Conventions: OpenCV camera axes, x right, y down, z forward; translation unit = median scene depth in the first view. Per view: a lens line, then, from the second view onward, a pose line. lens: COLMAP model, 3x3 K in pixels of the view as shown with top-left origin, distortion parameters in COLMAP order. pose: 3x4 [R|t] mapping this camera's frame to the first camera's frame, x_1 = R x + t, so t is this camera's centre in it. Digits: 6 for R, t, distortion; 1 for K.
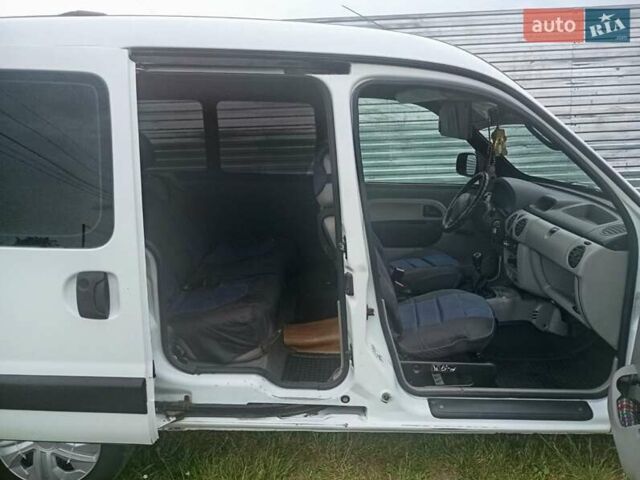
lens RADIAL K [[542.3, 0, 321.7], [0, 542.3, 239.6], [0, 0, 1]] dist [0.062287, -0.089538]
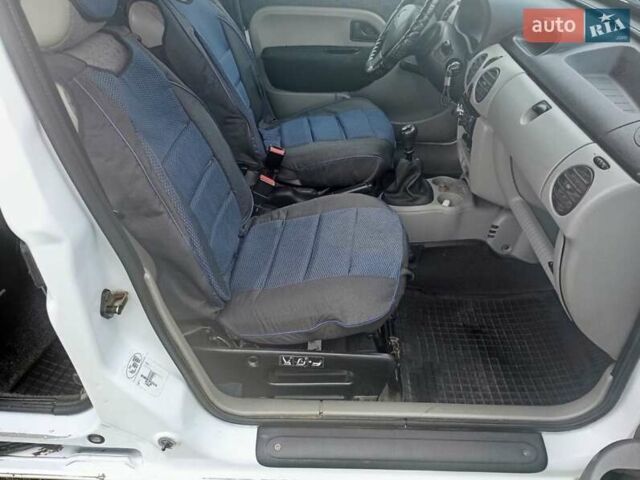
lens RADIAL K [[515.2, 0, 334.5], [0, 515.2, 238.9], [0, 0, 1]] dist [0.032864, -0.000705]
pose [[0.999808, 0.019557, -0.000759, 0.221933], [-0.017772, 0.923441, 0.383328, -0.075162], [0.008198, -0.383242, 0.923612, 0.480379]]
